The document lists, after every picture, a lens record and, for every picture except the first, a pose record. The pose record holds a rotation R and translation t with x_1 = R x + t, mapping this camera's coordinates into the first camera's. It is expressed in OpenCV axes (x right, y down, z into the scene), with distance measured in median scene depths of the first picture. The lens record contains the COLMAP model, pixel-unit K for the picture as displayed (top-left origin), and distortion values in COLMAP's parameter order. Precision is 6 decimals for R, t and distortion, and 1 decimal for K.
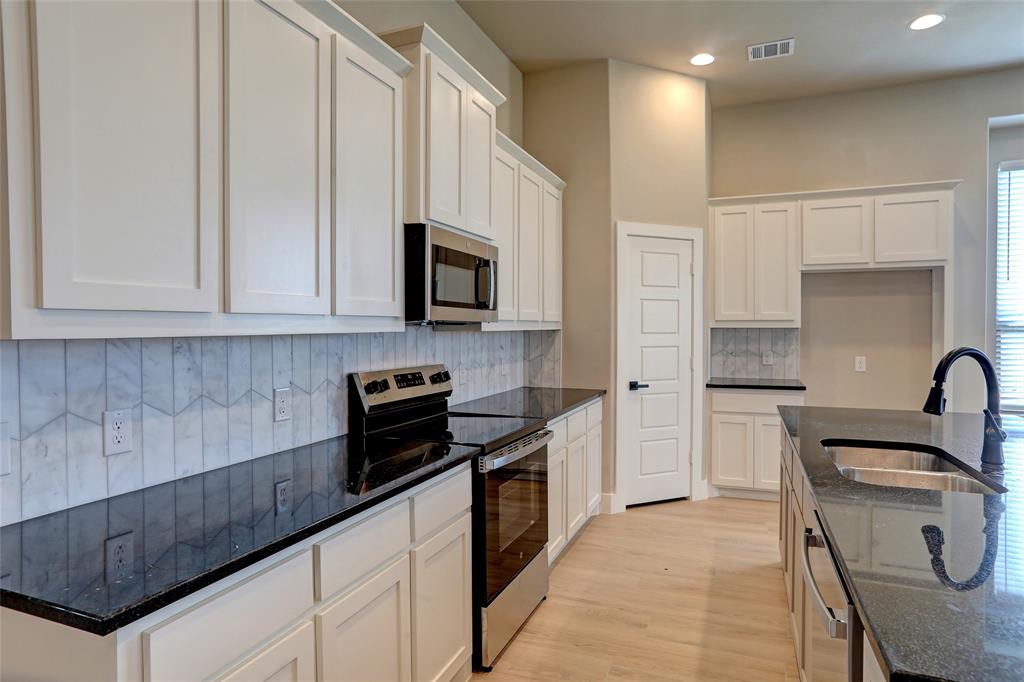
lens RADIAL K [[584.8, 0, 506.2], [0, 584.8, 335.0], [0, 0, 1]] dist [-0.075739, 0.053461]
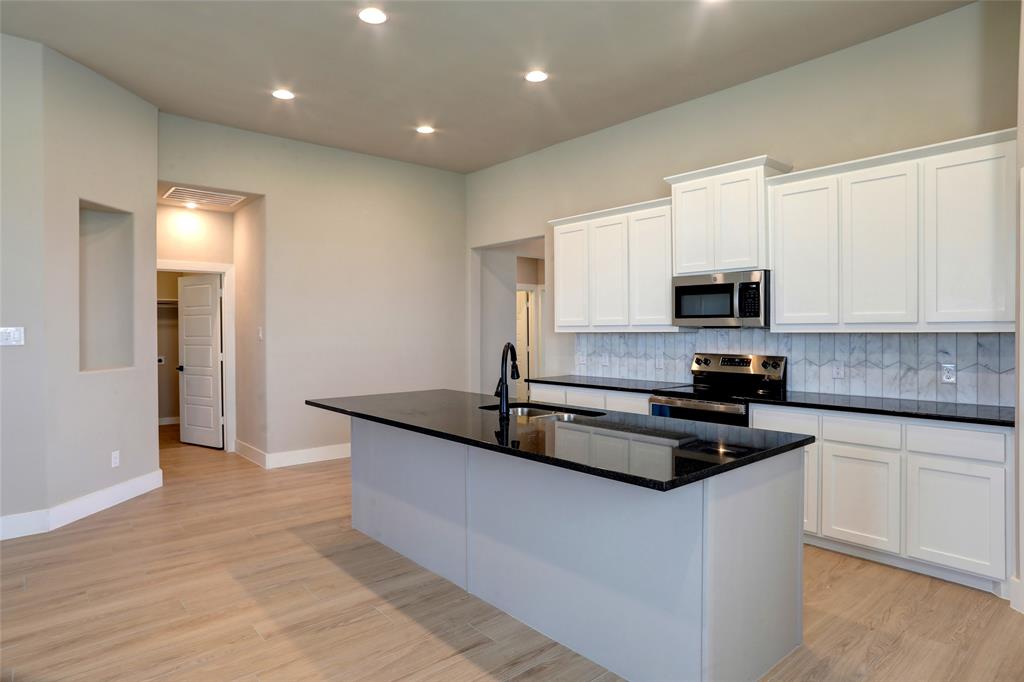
lens RADIAL K [[584.8, 0, 506.2], [0, 584.8, 335.0], [0, 0, 1]] dist [-0.075739, 0.053461]
pose [[-0.456027, 0.011636, -0.889890, 1.446970], [-0.008219, 0.999817, 0.017285, -0.018725], [0.889928, 0.015197, -0.455848, 1.088265]]
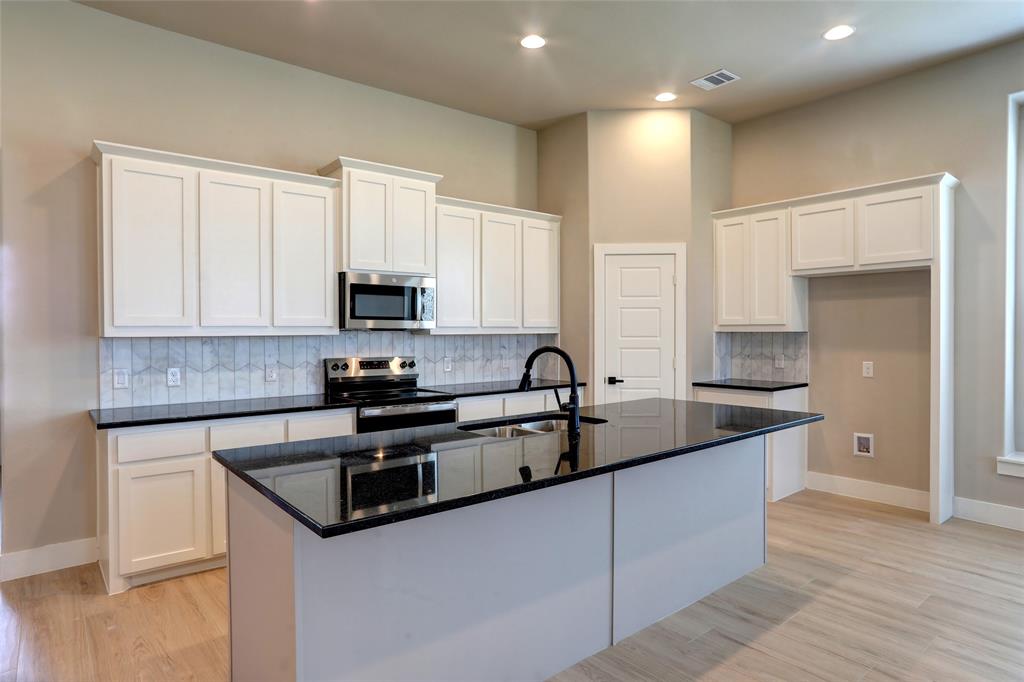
lens RADIAL K [[584.8, 0, 506.2], [0, 584.8, 335.0], [0, 0, 1]] dist [-0.075739, 0.053461]
pose [[0.879231, 0.002413, -0.476390, 0.853305], [-0.005199, 0.999976, -0.004531, 0.000515], [0.476367, 0.006460, 0.879223, -0.217598]]
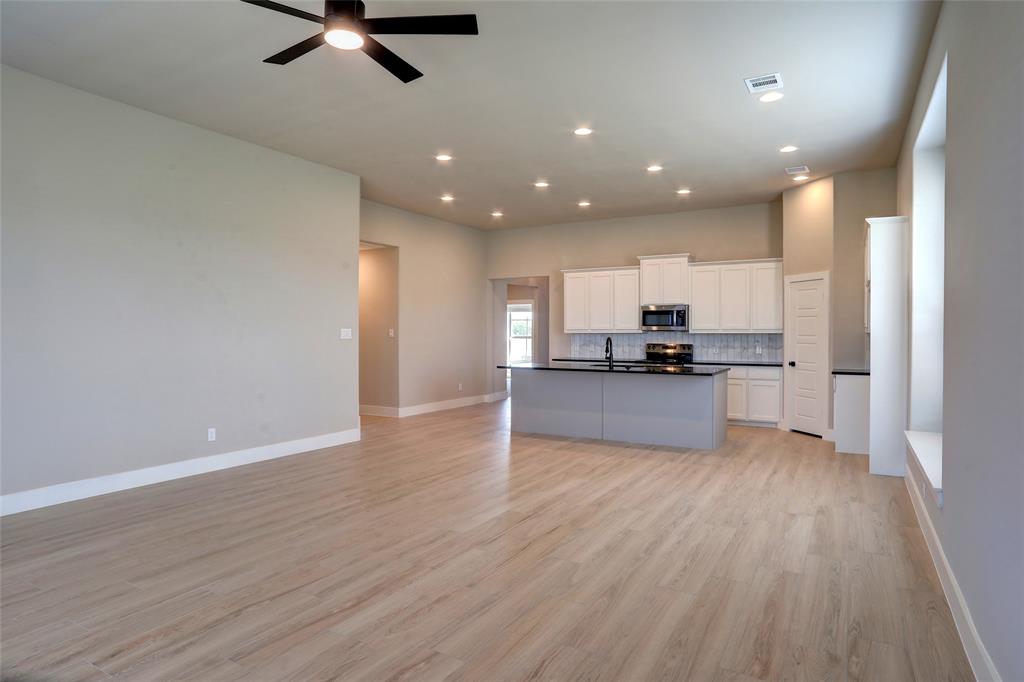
lens RADIAL K [[584.8, 0, 506.2], [0, 584.8, 335.0], [0, 0, 1]] dist [-0.075739, 0.053461]
pose [[-0.151164, 0.007452, -0.988481, 3.070175], [-0.014363, 0.999849, 0.009734, -0.012467], [0.988404, 0.015669, -0.151035, 0.541733]]
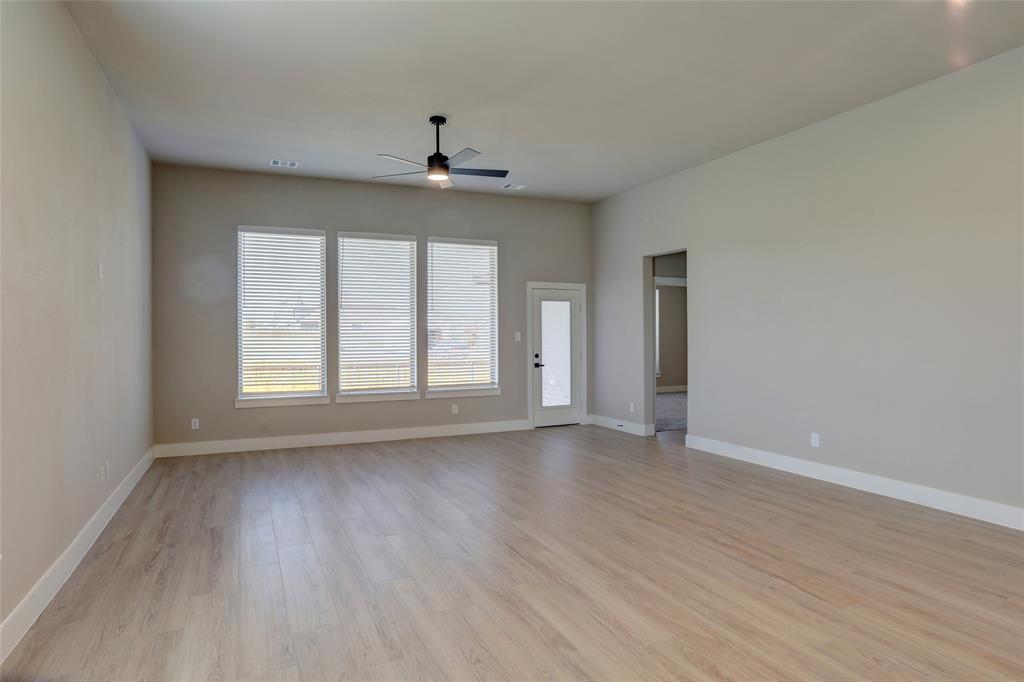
lens RADIAL K [[584.8, 0, 506.2], [0, 584.8, 335.0], [0, 0, 1]] dist [-0.075739, 0.053461]
pose [[-0.730502, 0.005062, 0.682892, 0.863654], [0.016848, 0.999802, 0.010611, -0.019812], [-0.682703, 0.019257, -0.730442, 1.272119]]
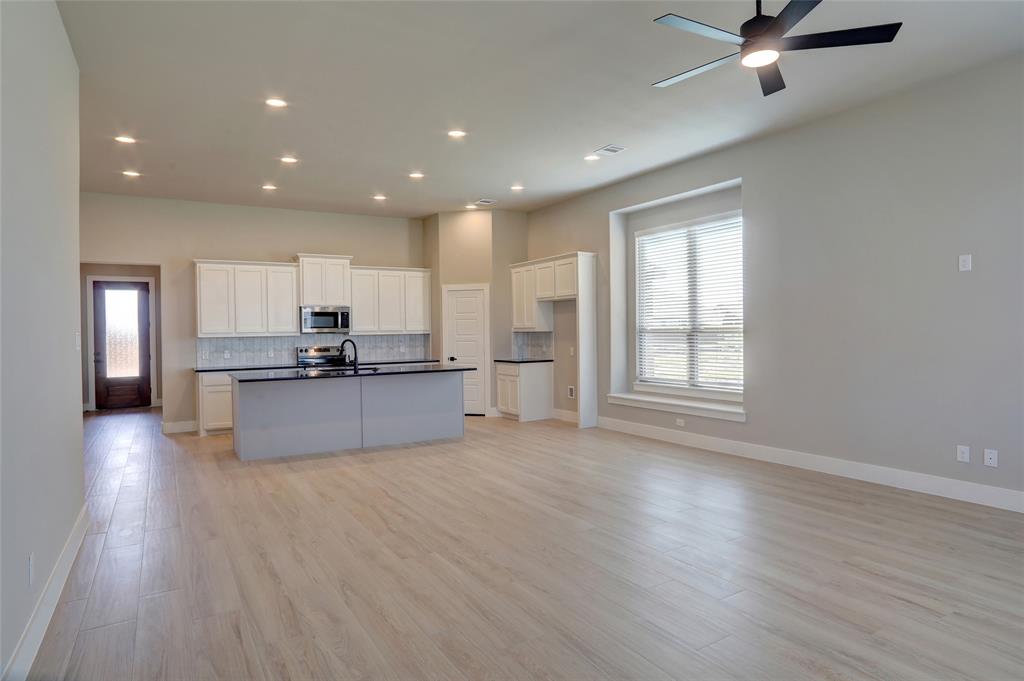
lens RADIAL K [[584.8, 0, 506.2], [0, 584.8, 334.5], [0, 0, 1]] dist [-0.075739, 0.053461]
pose [[0.802956, -0.006426, -0.596004, 2.428671], [0.004247, 0.999978, -0.005060, 0.010166], [0.596024, 0.001531, 0.802965, -0.929798]]
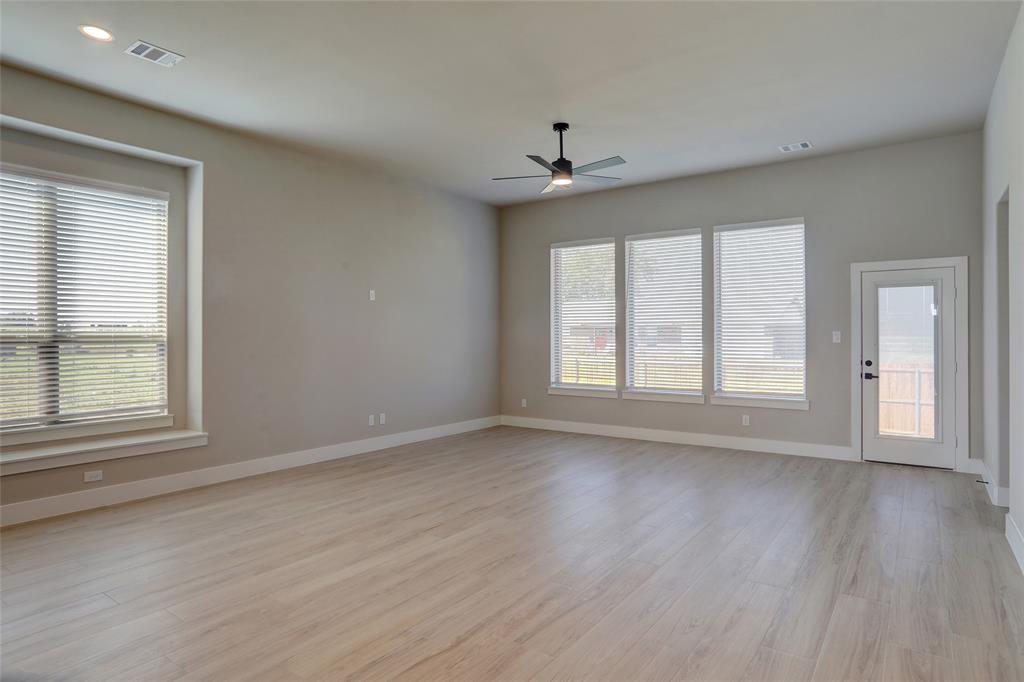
lens RADIAL K [[584.8, 0, 506.2], [0, 584.8, 335.0], [0, 0, 1]] dist [-0.075739, 0.053461]
pose [[0.238151, 0.001488, 0.971227, 0.416841], [0.017138, 0.999837, -0.005734, 0.002667], [-0.971077, 0.018011, 0.238087, -0.113933]]
